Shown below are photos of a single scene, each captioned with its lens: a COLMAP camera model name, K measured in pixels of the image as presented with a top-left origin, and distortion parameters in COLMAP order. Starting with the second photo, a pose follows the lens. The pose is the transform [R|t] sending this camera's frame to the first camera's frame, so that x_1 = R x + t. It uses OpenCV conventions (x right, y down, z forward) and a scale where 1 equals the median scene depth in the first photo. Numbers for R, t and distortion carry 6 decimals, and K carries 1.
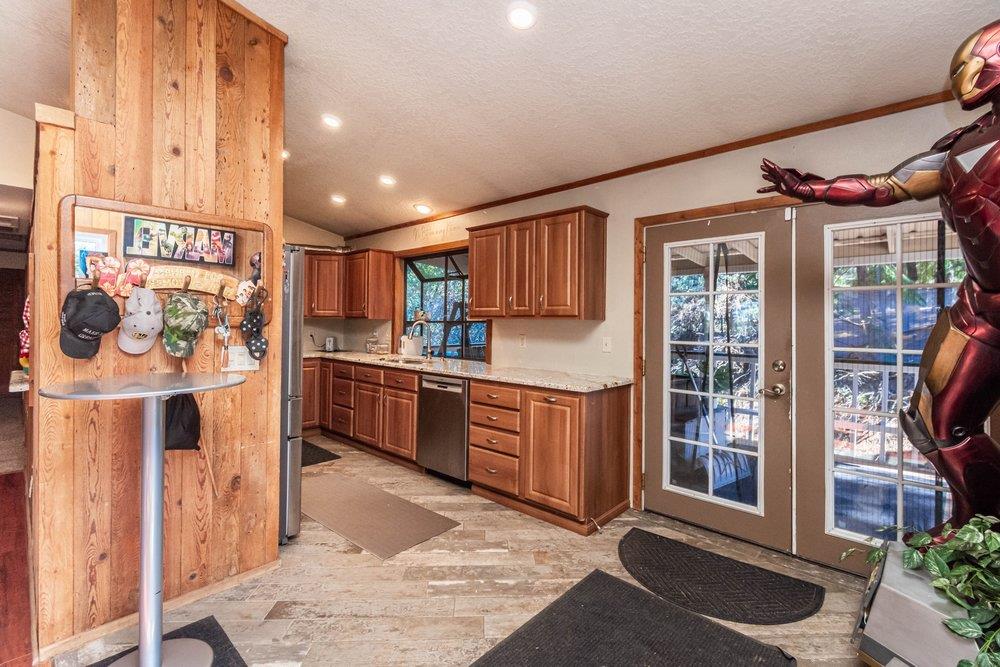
lens RADIAL K [[445.8, 0, 495.9], [0, 445.8, 317.0], [0, 0, 1]] dist [0.002427, -0.000381]
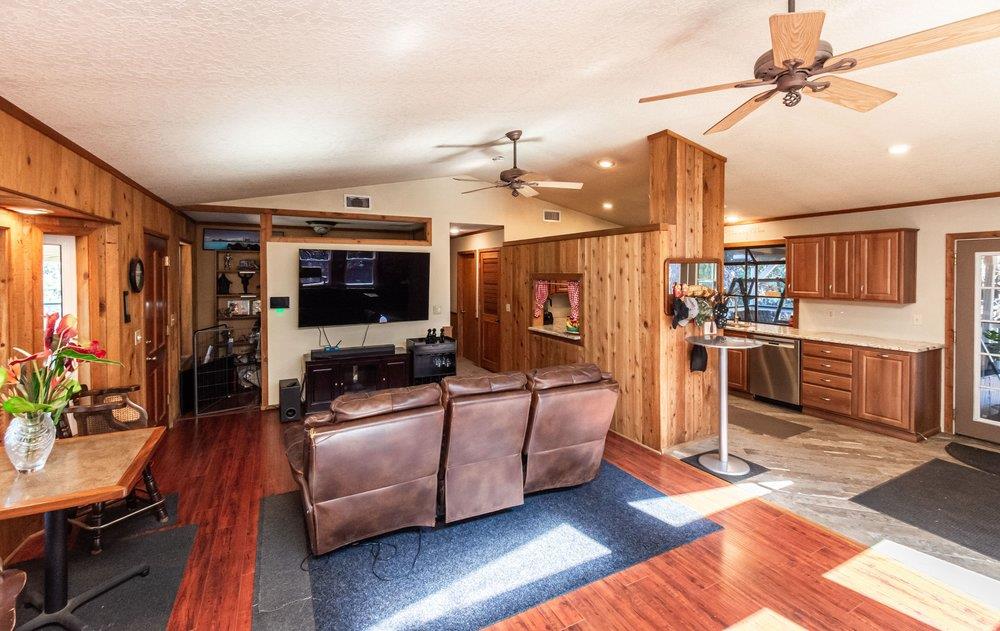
lens RADIAL K [[423.9, 0, 500.0], [0, 423.9, 277.7], [0, 0, 1]] dist [-0.002422, -0.001249]
pose [[0.937922, -0.011067, -0.346669, -0.596499], [0.018846, 0.999640, 0.019075, -0.138319], [0.346333, -0.024424, 0.937794, -0.821078]]
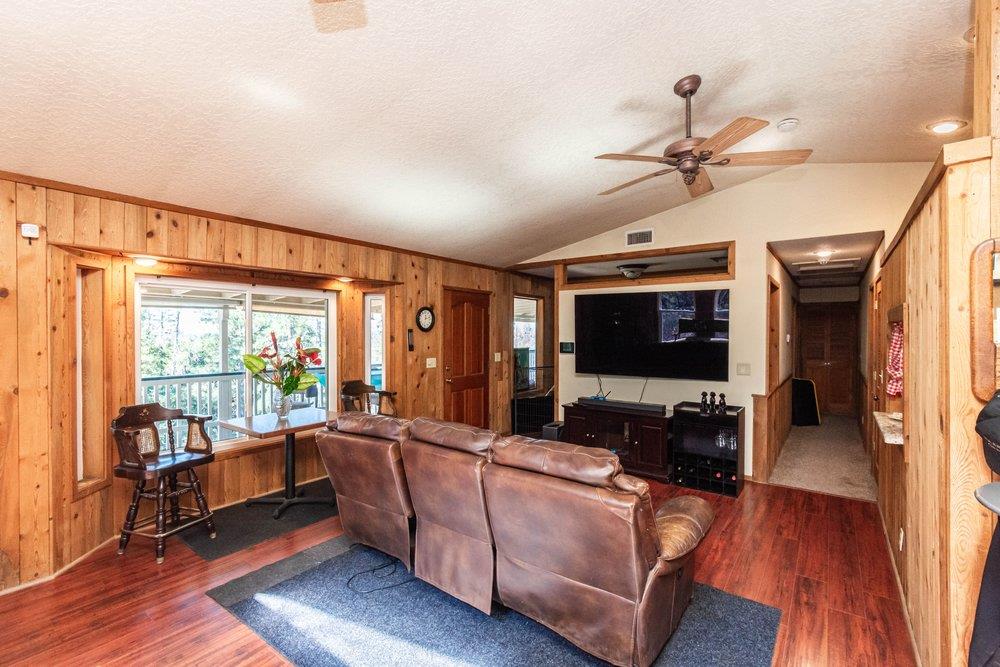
lens RADIAL K [[451.4, 0, 501.3], [0, 451.4, 336.8], [0, 0, 1]] dist [0.000992, -0.000205]
pose [[0.113936, -0.003894, -0.993481, -0.143069], [0.010078, 0.999945, -0.002764, -0.062670], [0.993437, -0.009697, 0.113969, 0.022047]]
